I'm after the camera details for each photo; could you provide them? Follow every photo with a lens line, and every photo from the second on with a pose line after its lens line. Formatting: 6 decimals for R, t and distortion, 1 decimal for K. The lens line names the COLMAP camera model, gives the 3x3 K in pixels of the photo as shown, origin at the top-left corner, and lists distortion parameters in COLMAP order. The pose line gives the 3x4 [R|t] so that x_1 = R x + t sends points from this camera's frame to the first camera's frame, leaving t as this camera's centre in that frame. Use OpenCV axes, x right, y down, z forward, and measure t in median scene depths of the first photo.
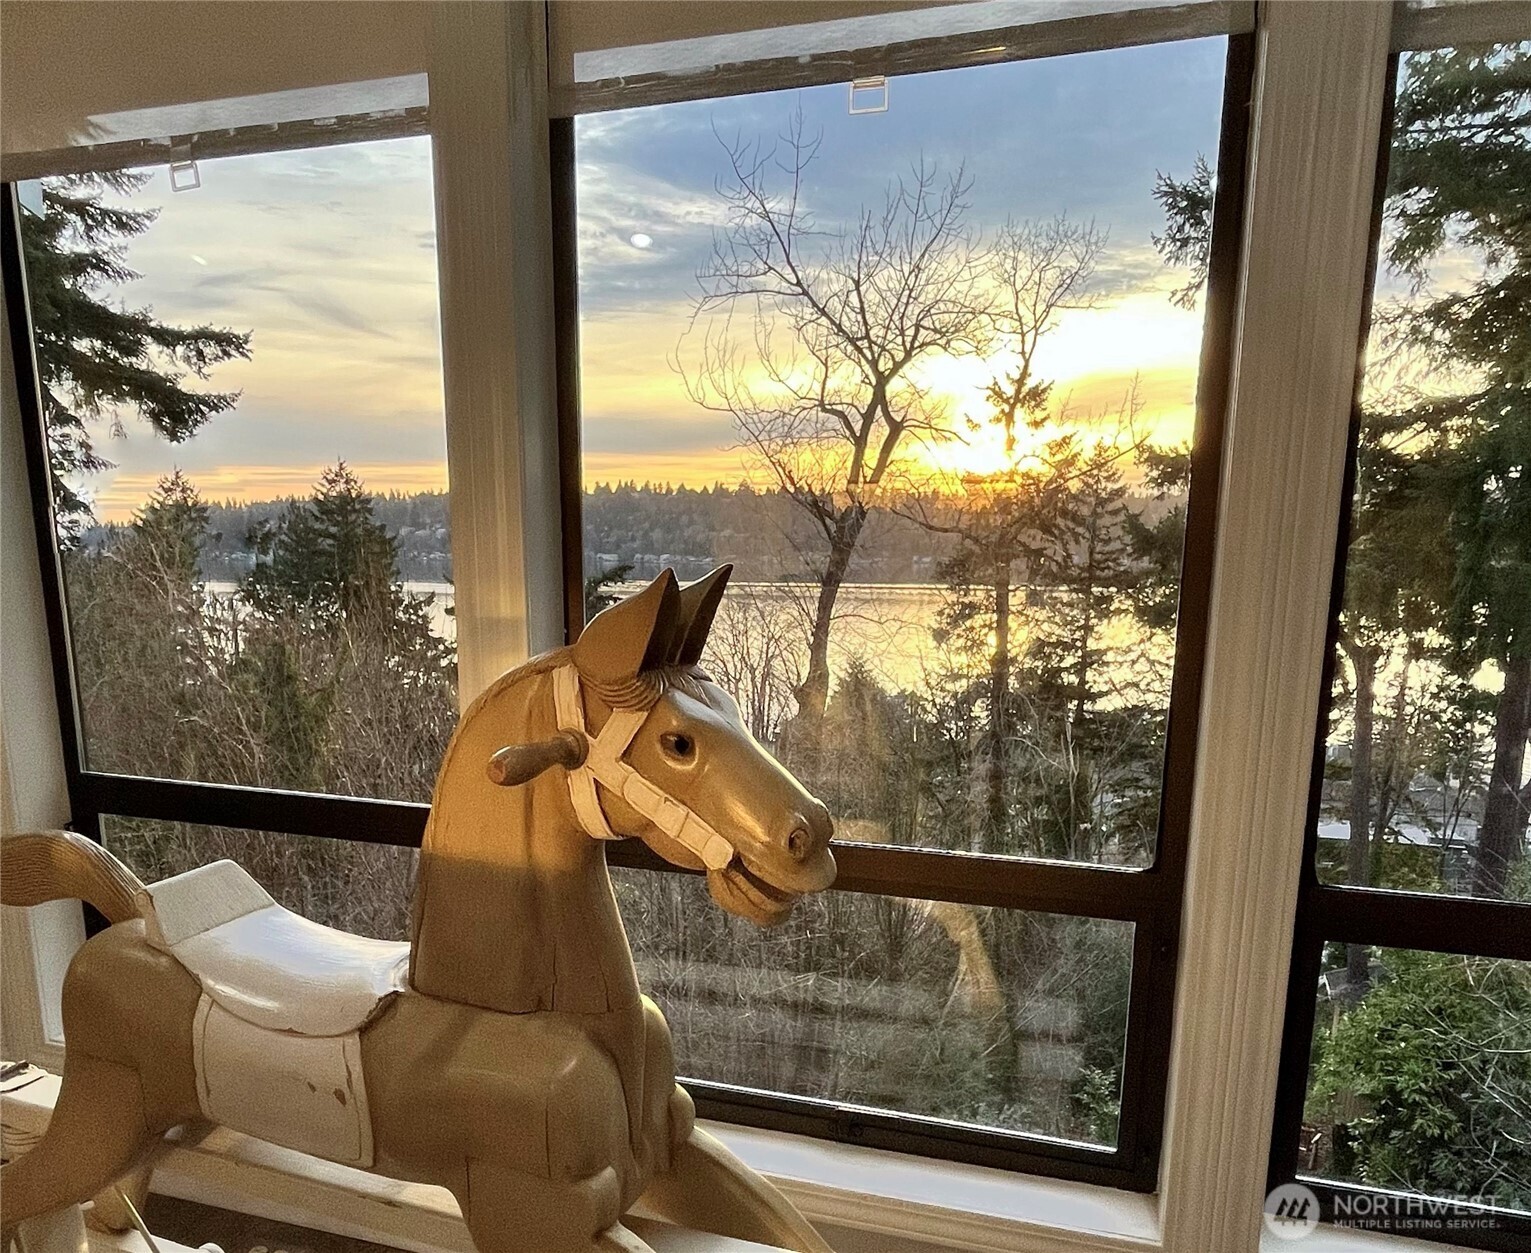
lens RADIAL K [[1104.7, 0, 751.6], [0, 1104.7, 759.5], [0, 0, 1]] dist [-0.011902, 0.001197]
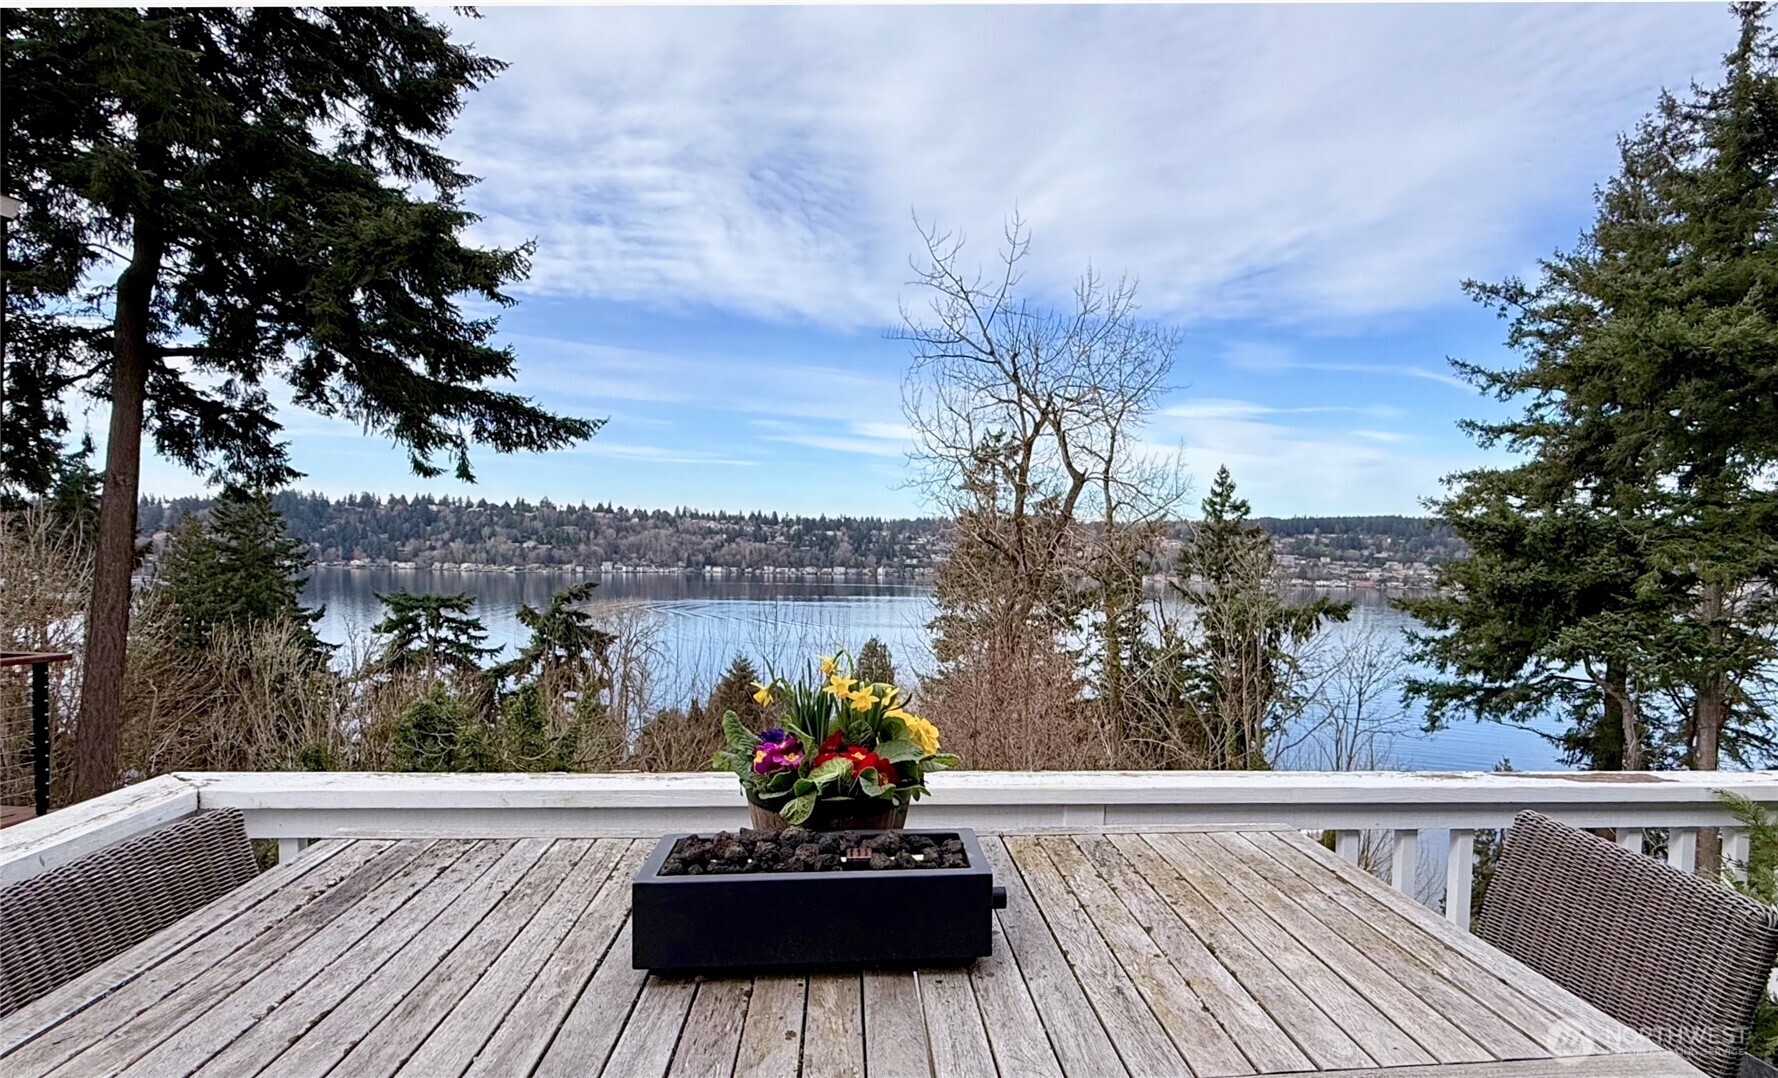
lens RADIAL K [[949.7, 0, 939.8], [0, 949.7, 570.0], [0, 0, 1]] dist [0.001933, 0.000205]
pose [[0.923423, 0.005104, 0.383751, -0.350770], [0.062950, 0.984355, -0.164570, -0.045105], [-0.378587, 0.176125, 0.908654, 0.144991]]
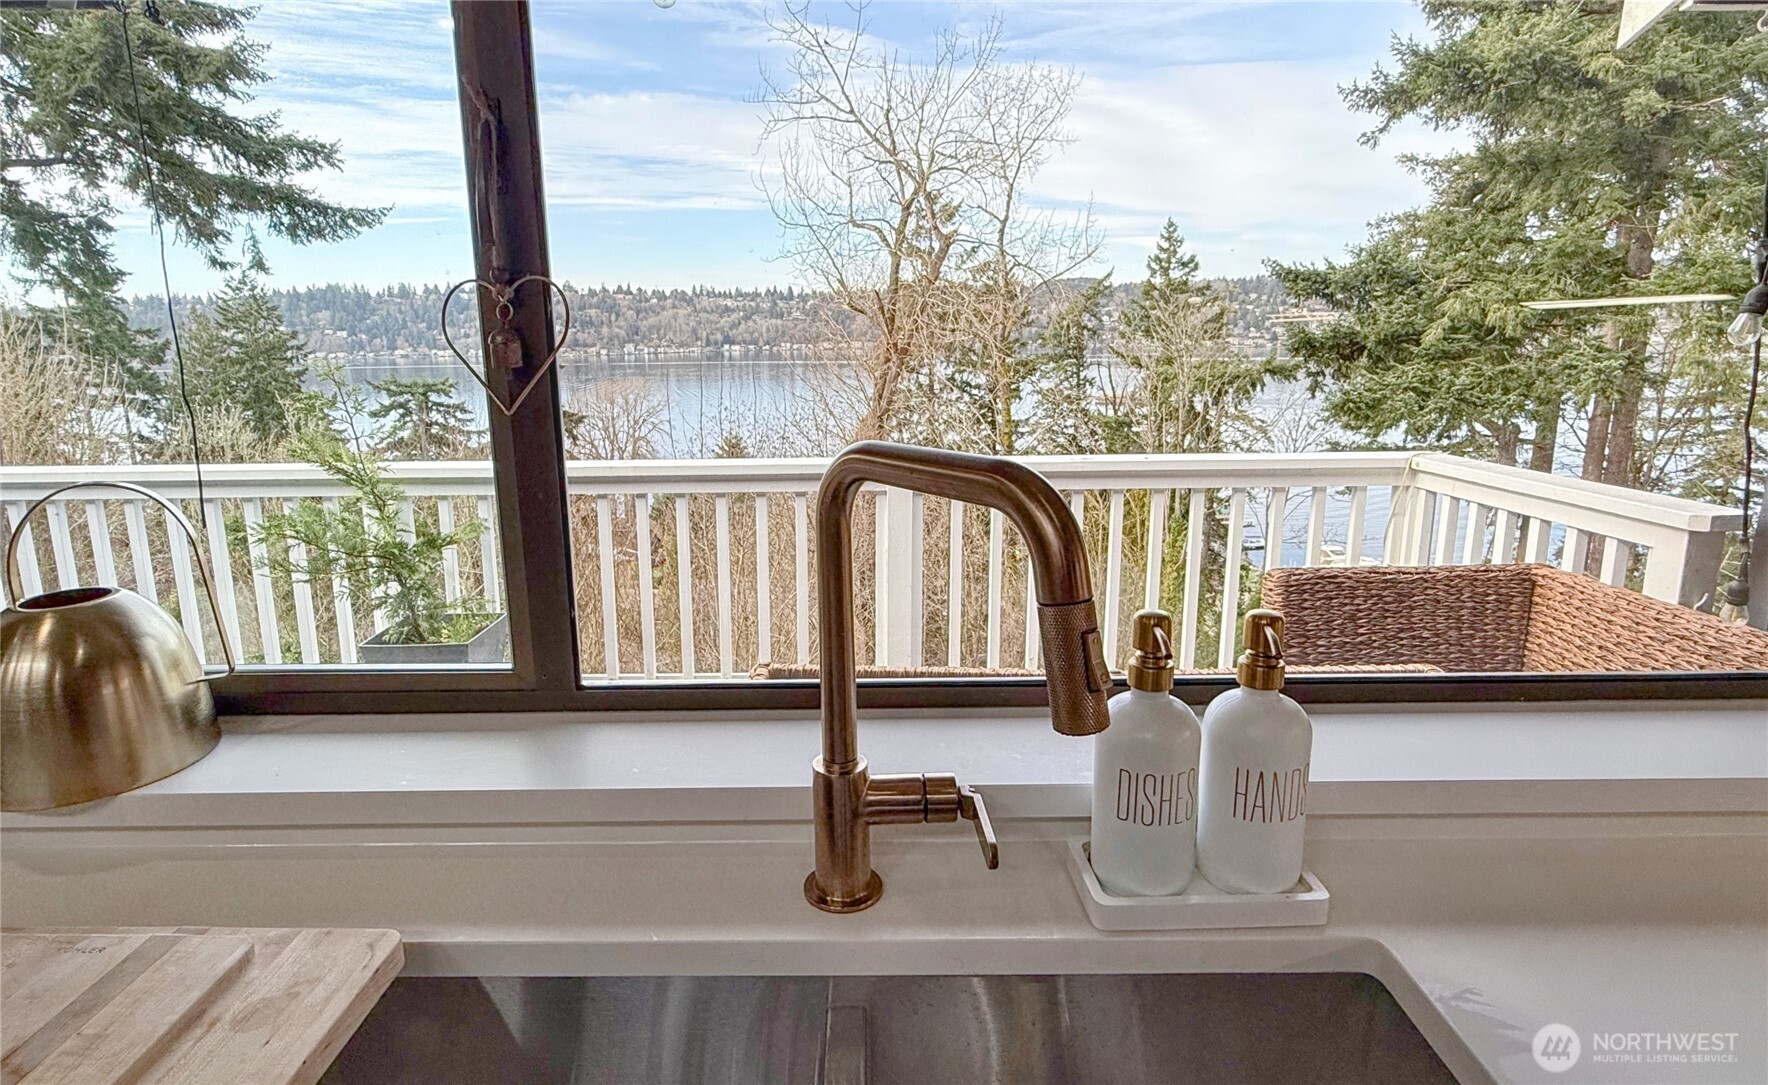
lens RADIAL K [[954.7, 0, 839.1], [0, 954.7, 510.8], [0, 0, 1]] dist [-0.002090, 0.003859]
pose [[0.964332, -0.070391, 0.255165, -0.220390], [0.073014, 0.997331, -0.000808, -0.028771], [-0.254427, 0.019410, 0.966897, 0.074982]]
